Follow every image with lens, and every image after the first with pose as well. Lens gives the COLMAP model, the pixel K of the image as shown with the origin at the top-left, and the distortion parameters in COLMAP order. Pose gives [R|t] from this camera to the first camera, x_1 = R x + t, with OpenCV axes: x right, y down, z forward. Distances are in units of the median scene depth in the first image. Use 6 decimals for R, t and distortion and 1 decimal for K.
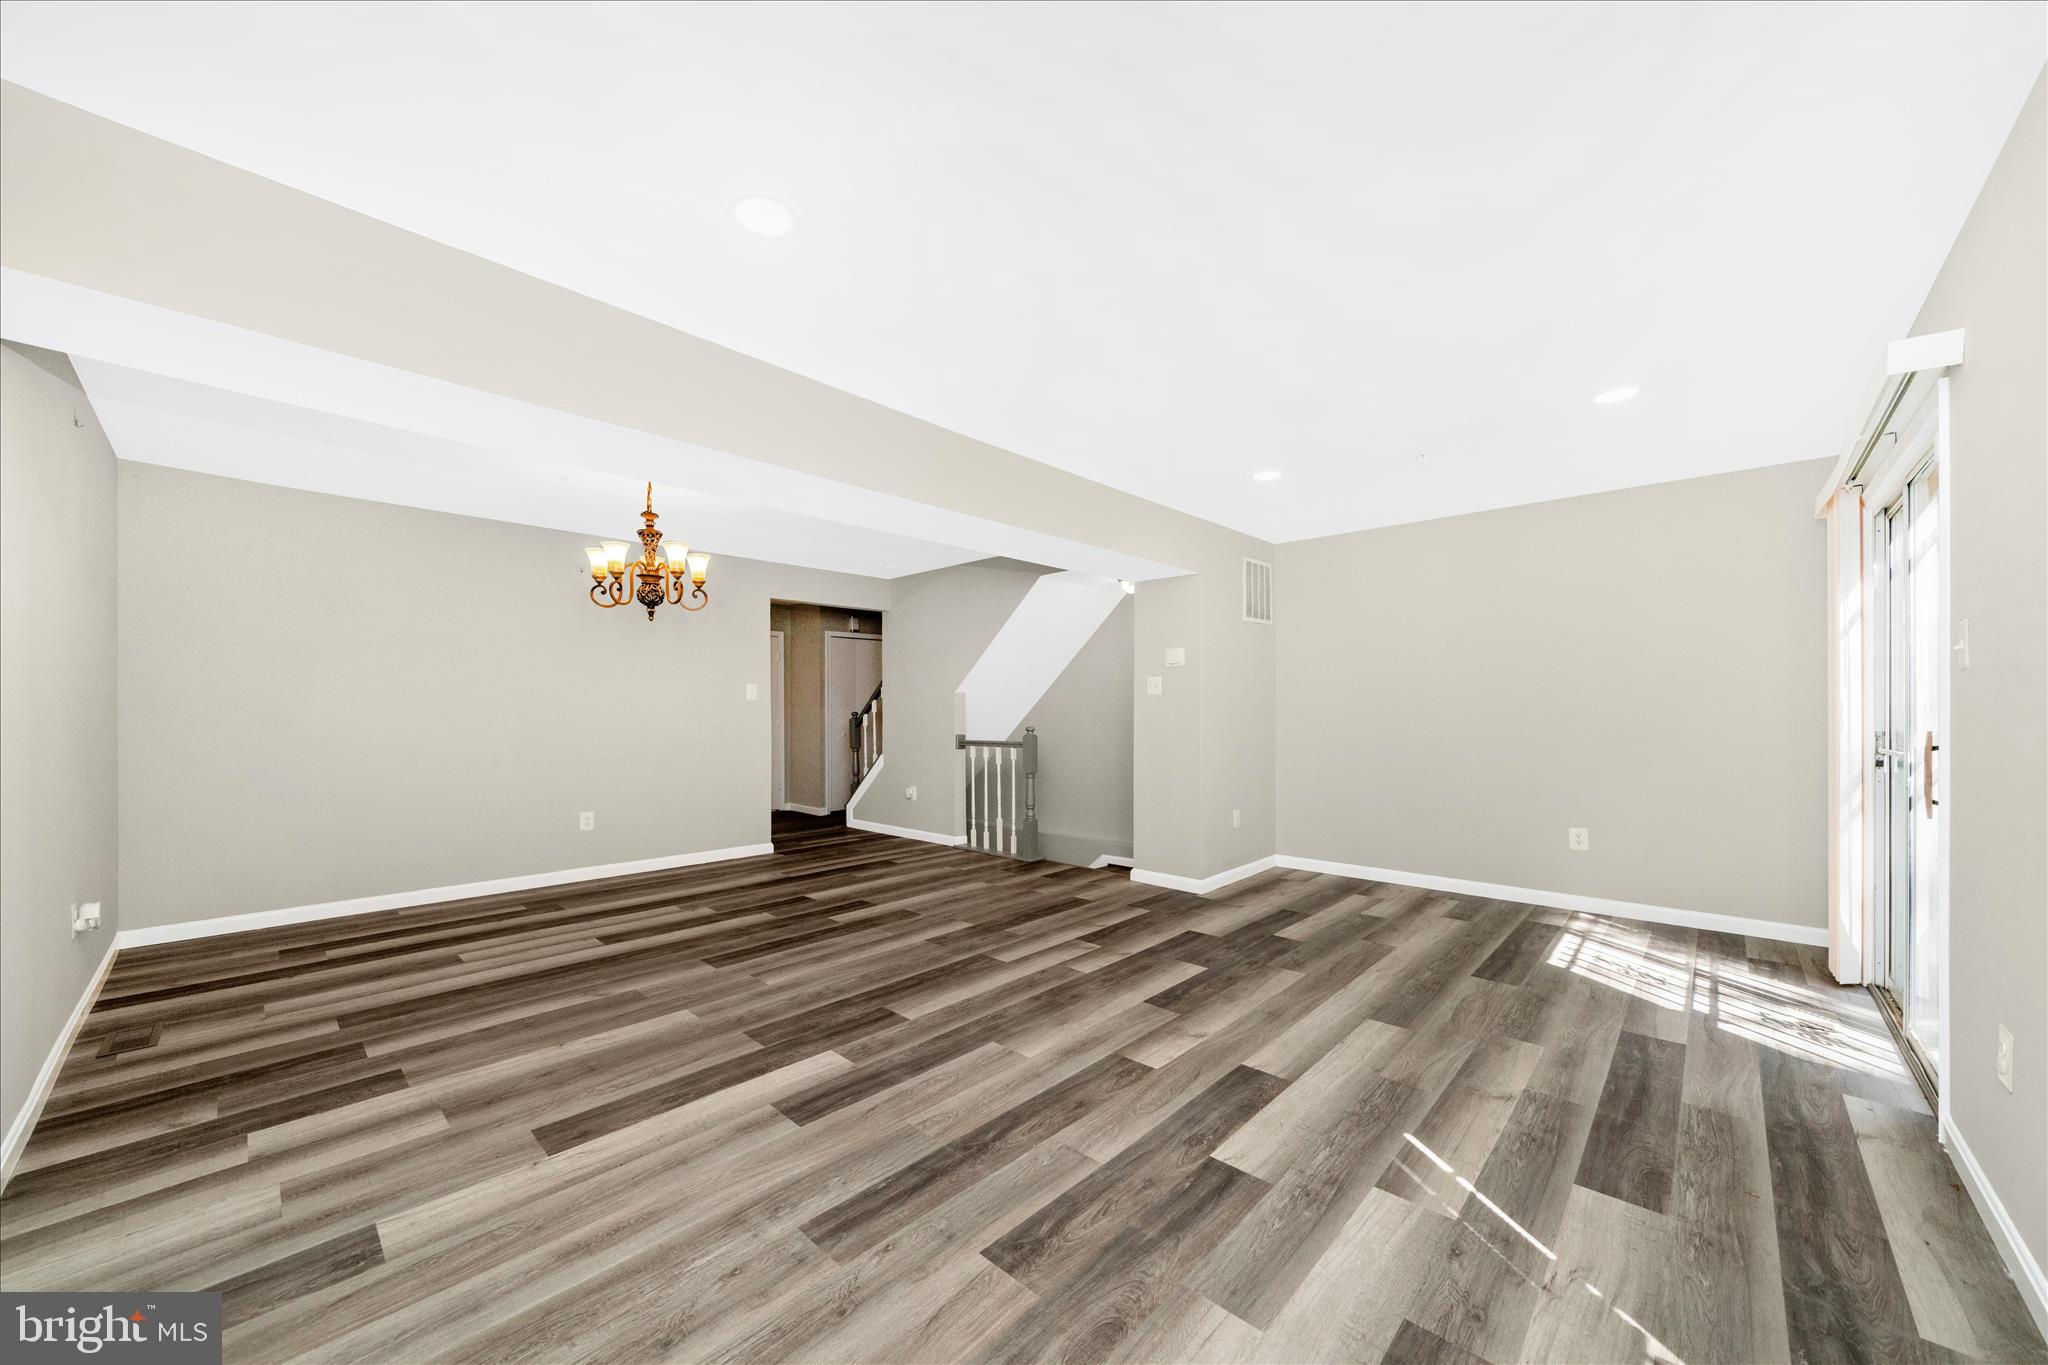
lens RADIAL K [[732.6, 0, 1030.2], [0, 732.6, 698.9], [0, 0, 1]] dist [-0.004159, -0.000008]
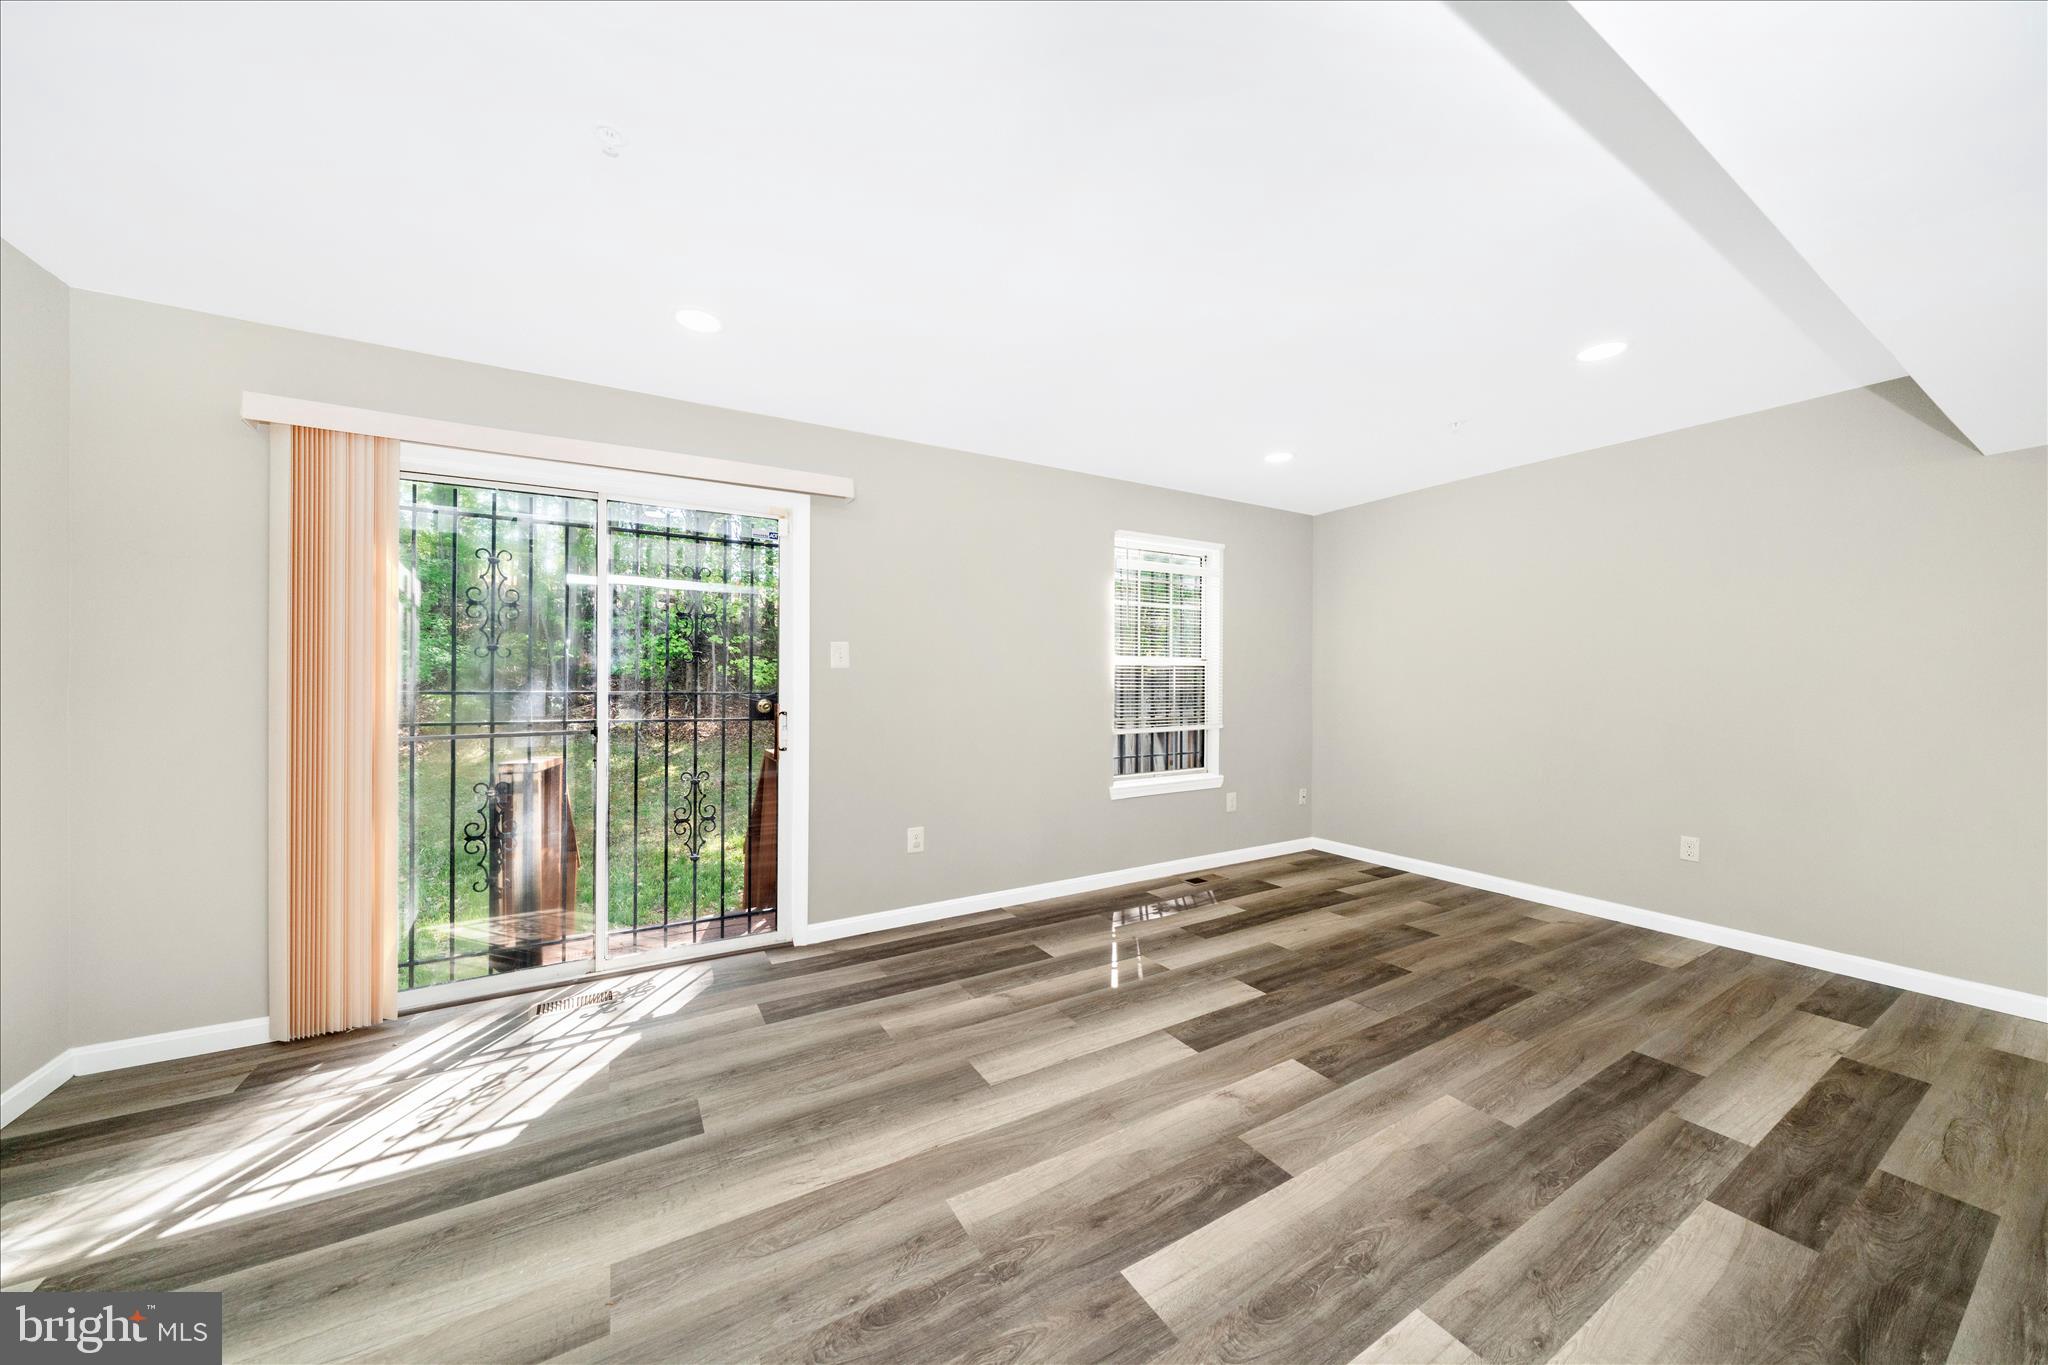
lens RADIAL K [[699.5, 0, 1027.7], [0, 699.5, 686.1], [0, 0, 1]] dist [-0.004565, 0.000000]
pose [[-0.958876, 0.001437, 0.283821, 0.191986], [-0.001783, 0.999937, -0.011087, 0.017188], [-0.283819, -0.011138, -0.958813, 1.551683]]
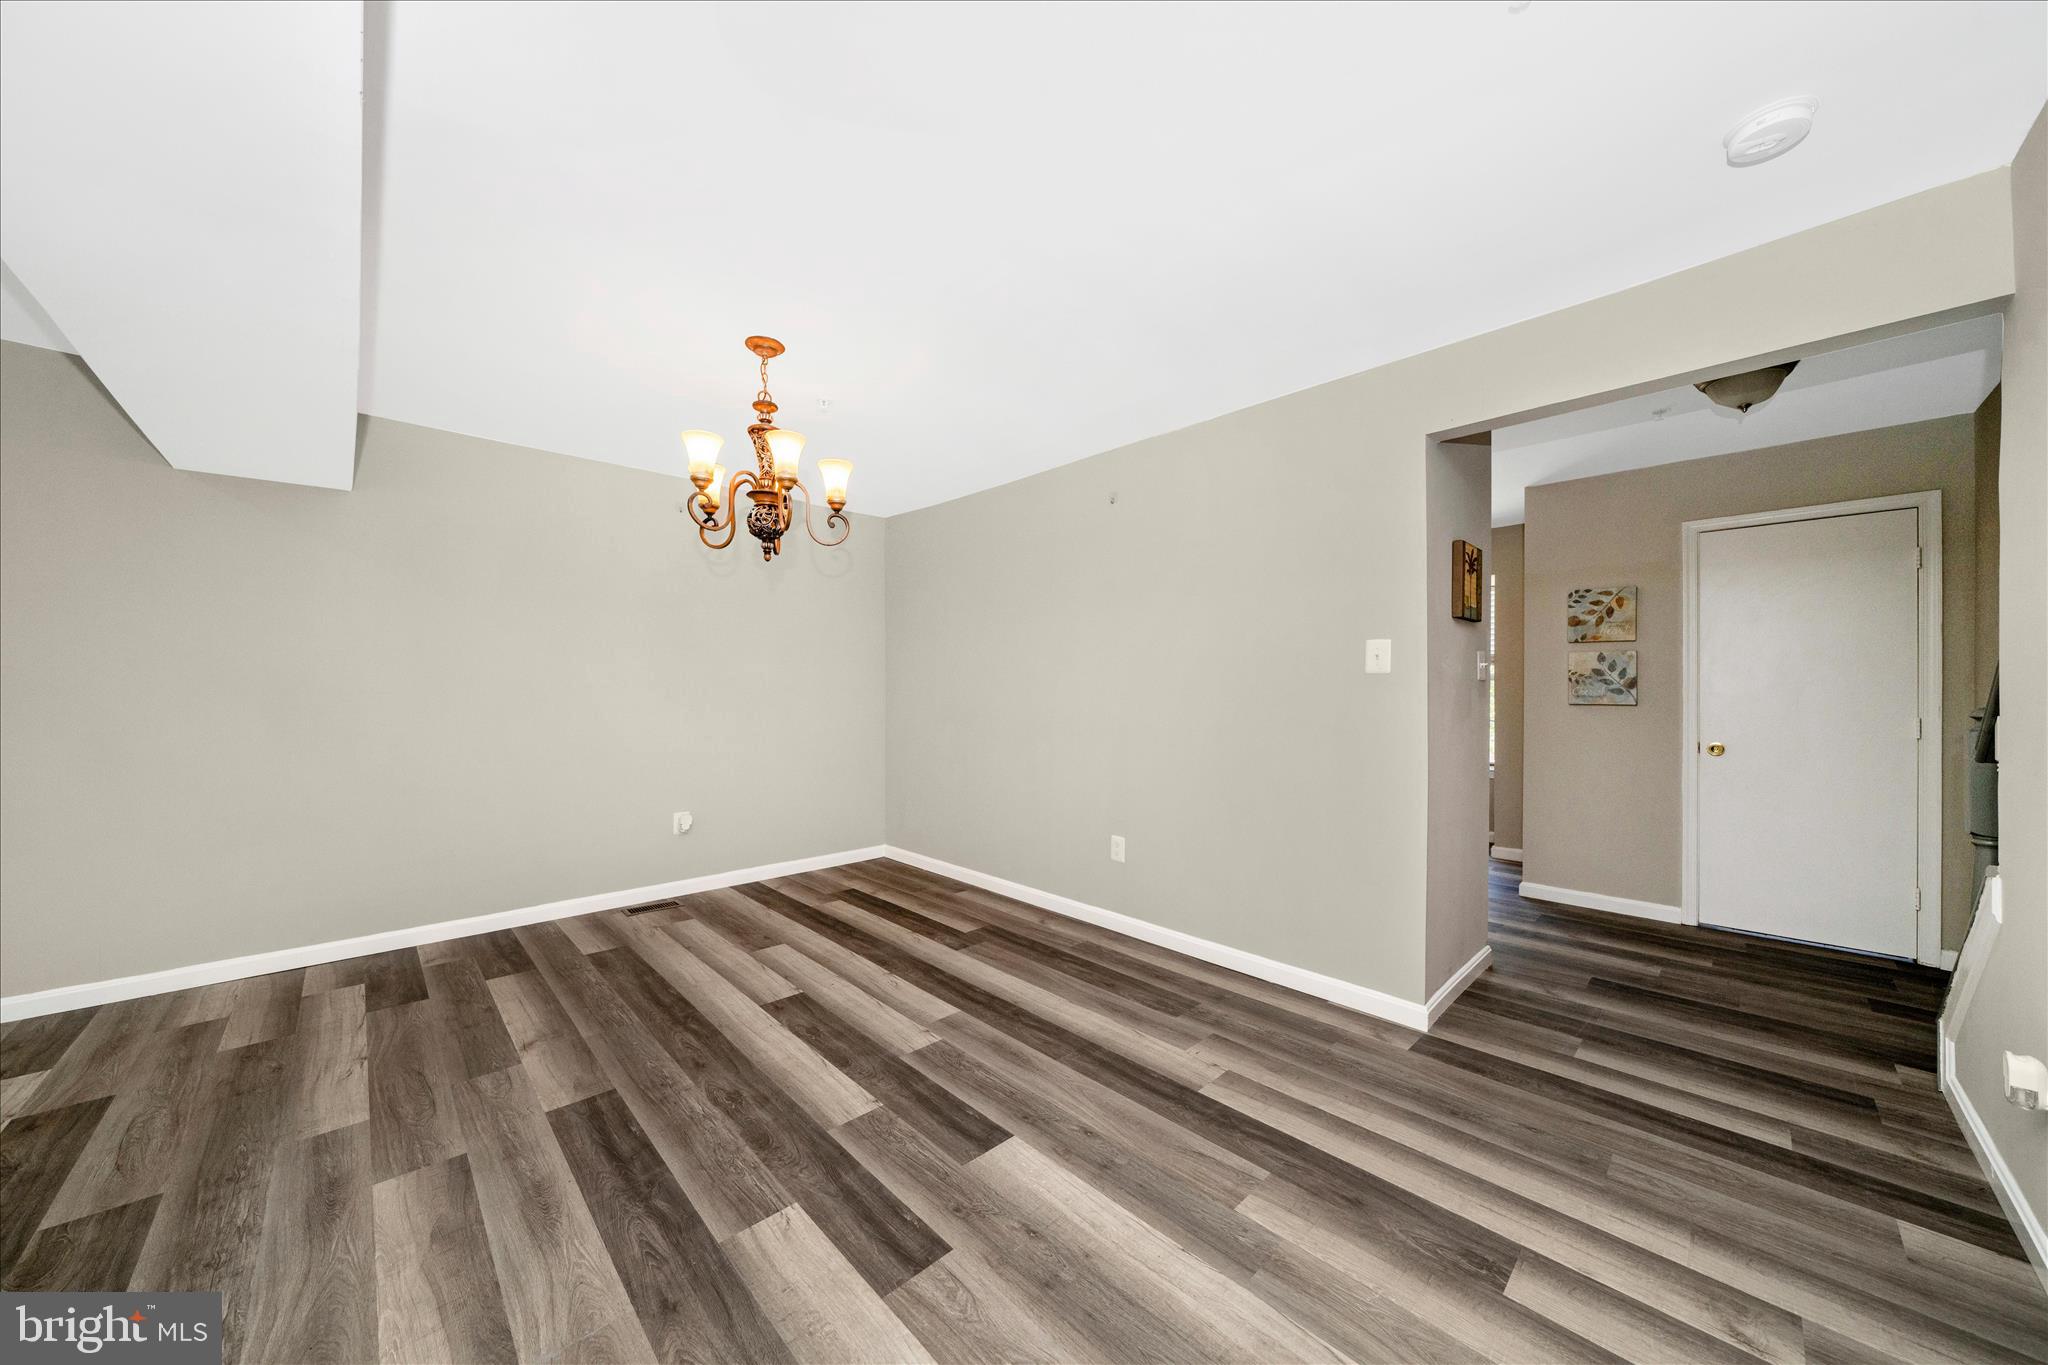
lens RADIAL K [[699.5, 0, 1009.8], [0, 699.5, 688.8], [0, 0, 1]] dist [-0.004565, 0.000000]
pose [[-0.066494, -0.002582, -0.997783, 0.140383], [0.007848, 0.999964, -0.003111, 0.018884], [0.997756, -0.008038, -0.066472, 1.544925]]
